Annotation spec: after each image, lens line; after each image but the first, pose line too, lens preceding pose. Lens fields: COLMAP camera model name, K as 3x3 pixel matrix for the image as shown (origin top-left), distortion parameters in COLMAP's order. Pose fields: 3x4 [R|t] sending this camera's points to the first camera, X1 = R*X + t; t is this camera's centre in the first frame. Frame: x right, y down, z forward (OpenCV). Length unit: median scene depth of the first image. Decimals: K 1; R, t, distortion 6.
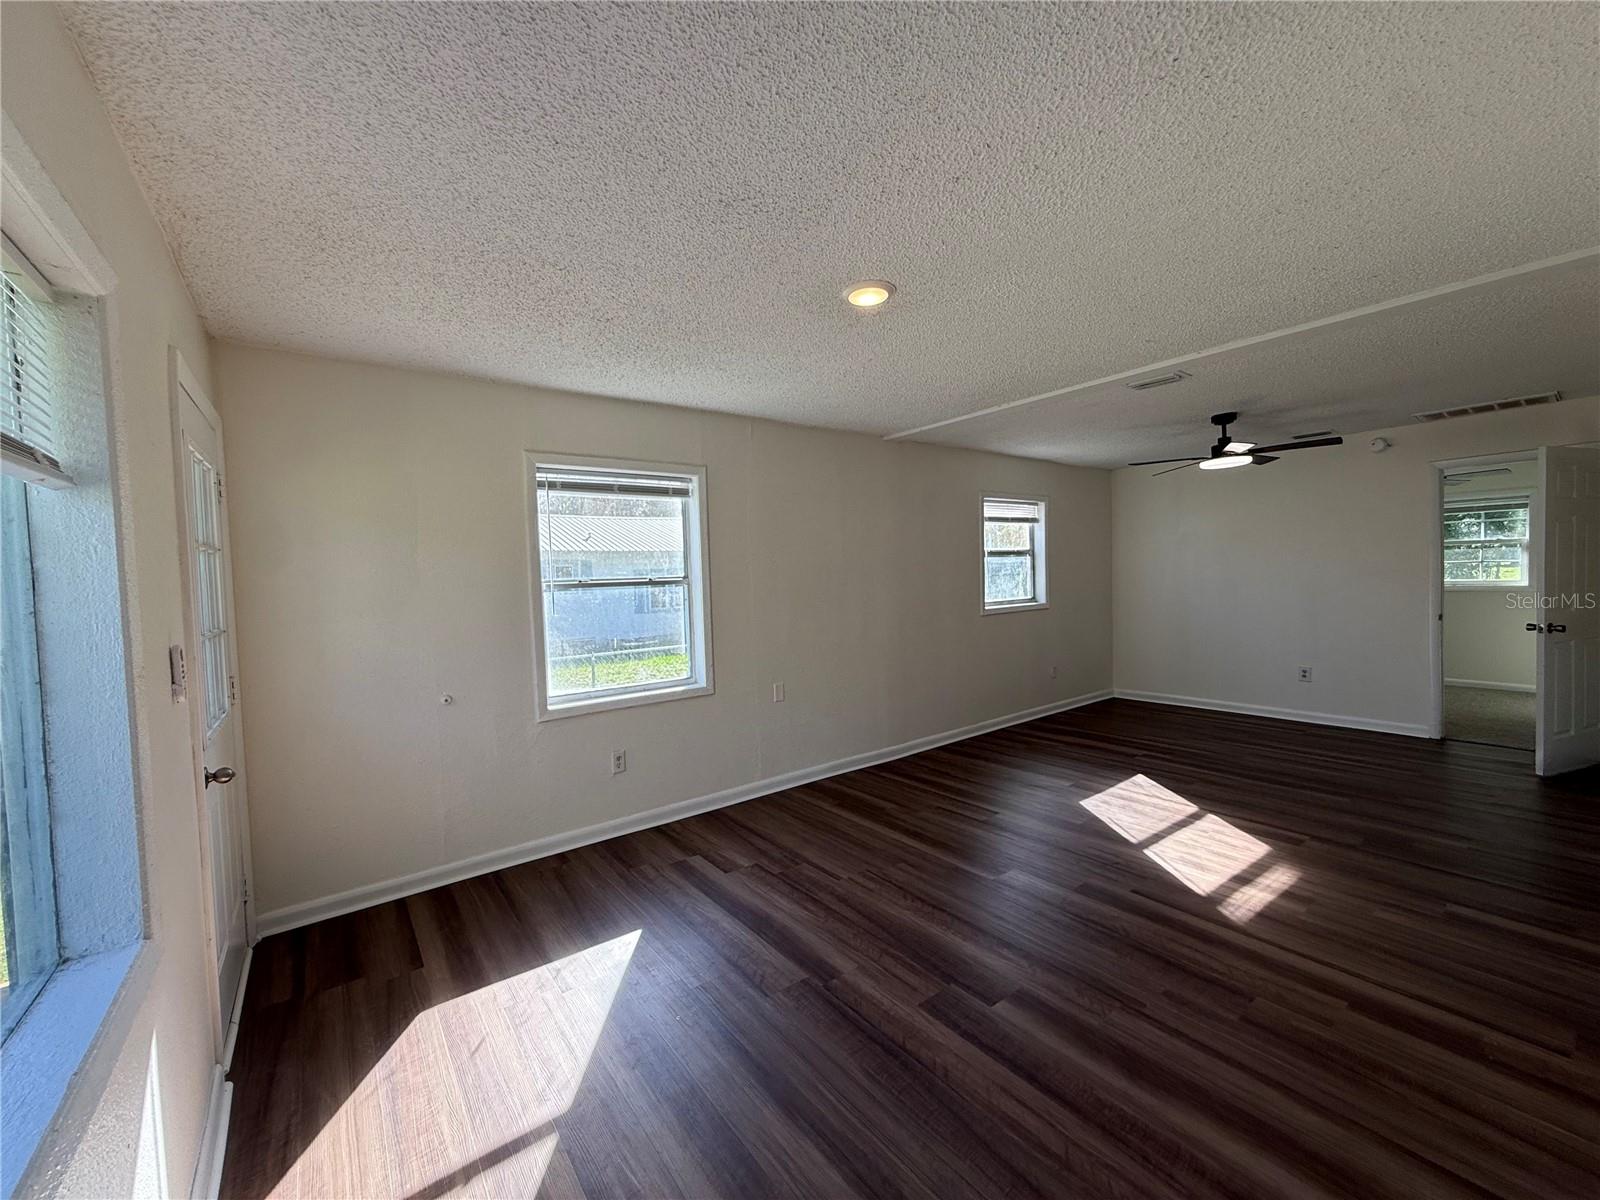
lens RADIAL K [[640.2, 0, 800.0], [0, 640.2, 600.0], [0, 0, 1]] dist [0.003454, -0.000278]
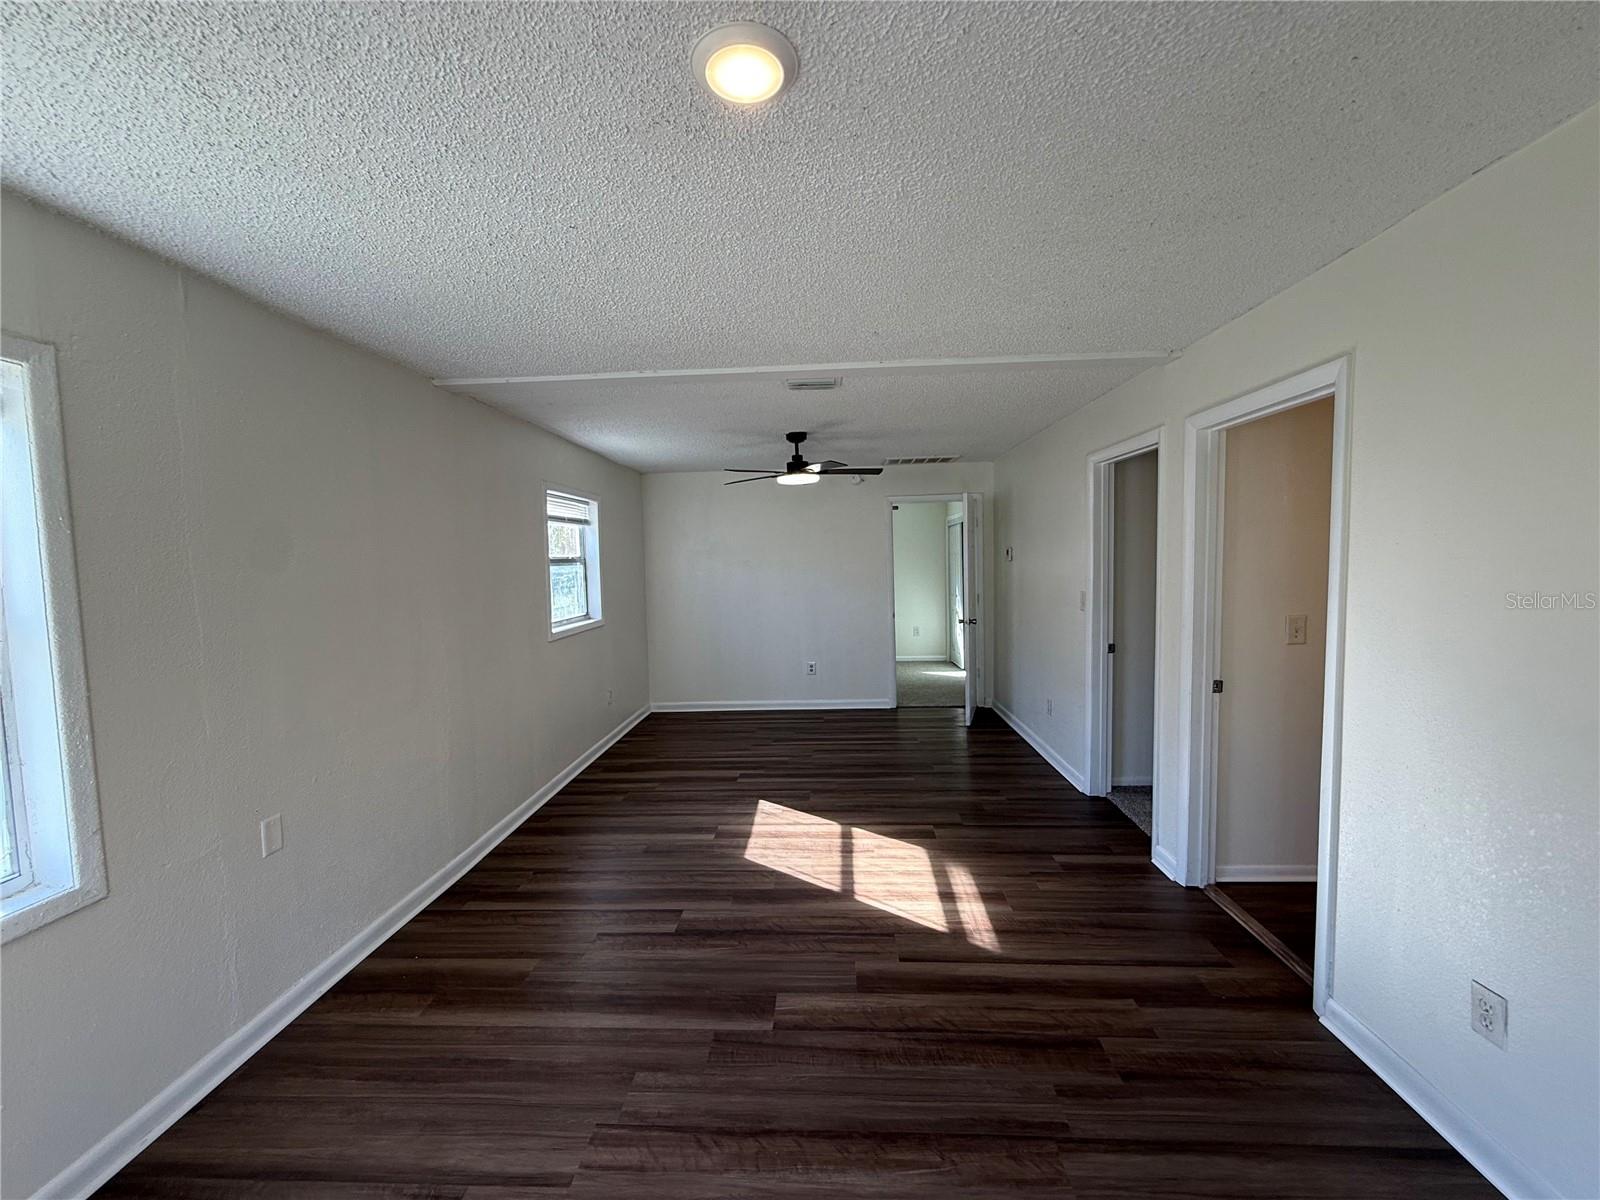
lens RADIAL K [[640.2, 0, 800.0], [0, 640.2, 600.0], [0, 0, 1]] dist [0.003454, -0.000278]
pose [[0.645533, -0.033644, 0.762991, -0.158915], [0.034950, 0.999284, 0.014493, -0.038719], [-0.762932, 0.017311, 0.646247, 0.382796]]
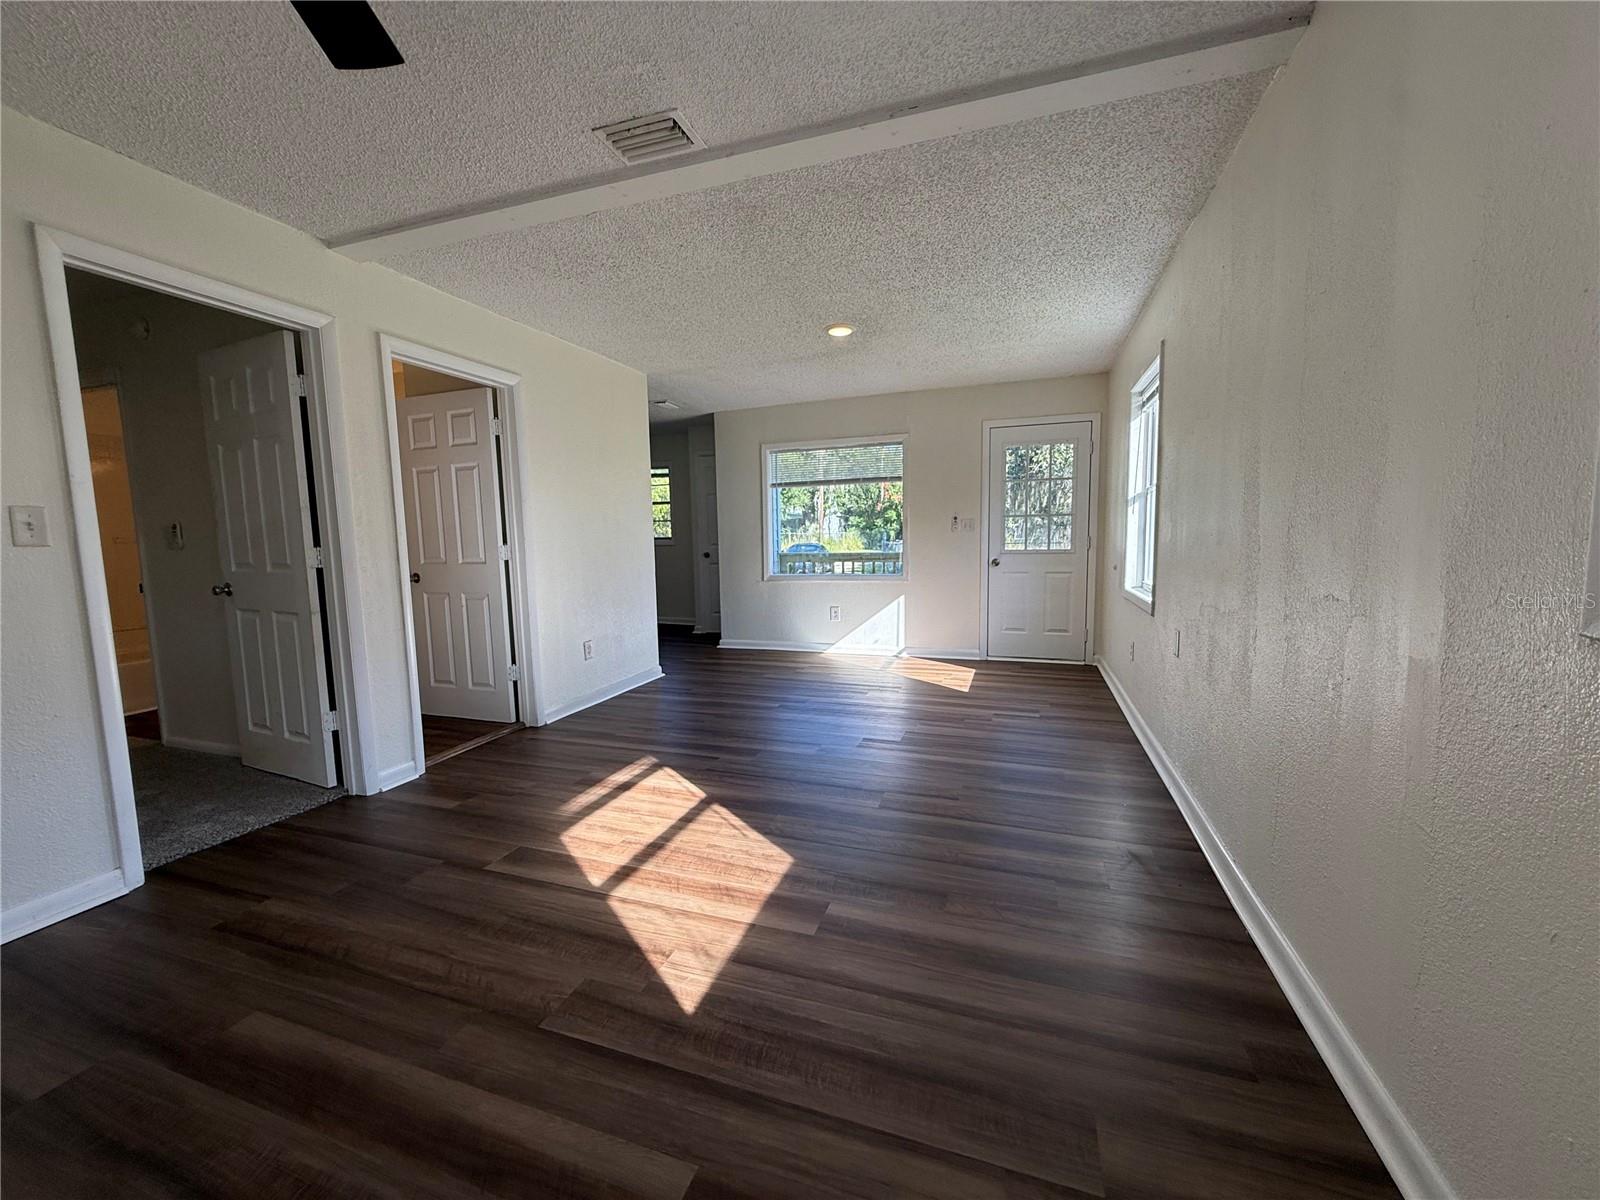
lens RADIAL K [[640.2, 0, 800.0], [0, 640.2, 600.0], [0, 0, 1]] dist [0.003454, -0.000278]
pose [[-0.830158, 0.103257, -0.547883, 0.733561], [0.019396, 0.987454, 0.156712, -0.016295], [0.557191, 0.119469, -0.821745, 1.465028]]
